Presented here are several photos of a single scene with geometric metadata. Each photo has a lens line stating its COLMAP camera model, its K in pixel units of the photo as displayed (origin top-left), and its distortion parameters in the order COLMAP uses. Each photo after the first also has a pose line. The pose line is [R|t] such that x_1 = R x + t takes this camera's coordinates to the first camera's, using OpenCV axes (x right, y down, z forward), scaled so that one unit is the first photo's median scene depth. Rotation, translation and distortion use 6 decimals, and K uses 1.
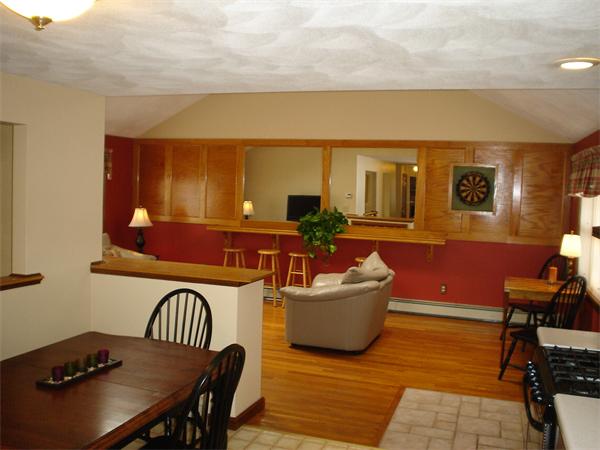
lens RADIAL K [[559.9, 0, 282.2], [0, 559.9, 226.9], [0, 0, 1]] dist [-0.090878, -0.006110]
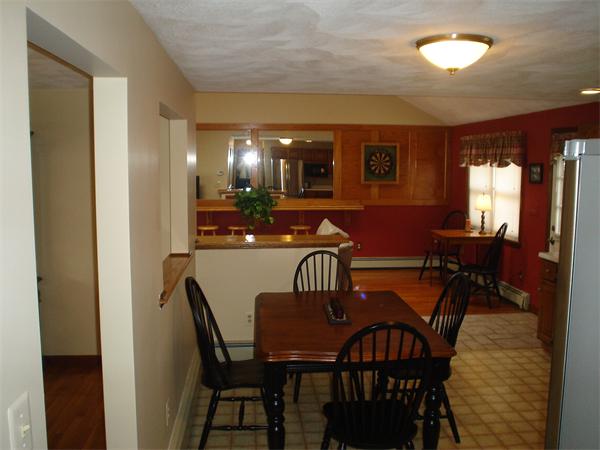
lens RADIAL K [[559.9, 0, 282.2], [0, 559.9, 226.9], [0, 0, 1]] dist [-0.090878, -0.006110]
pose [[0.921974, -0.076512, 0.379618, -0.337936], [0.060194, 0.996687, 0.054690, -0.008445], [-0.382544, -0.027572, 0.923526, -0.070603]]
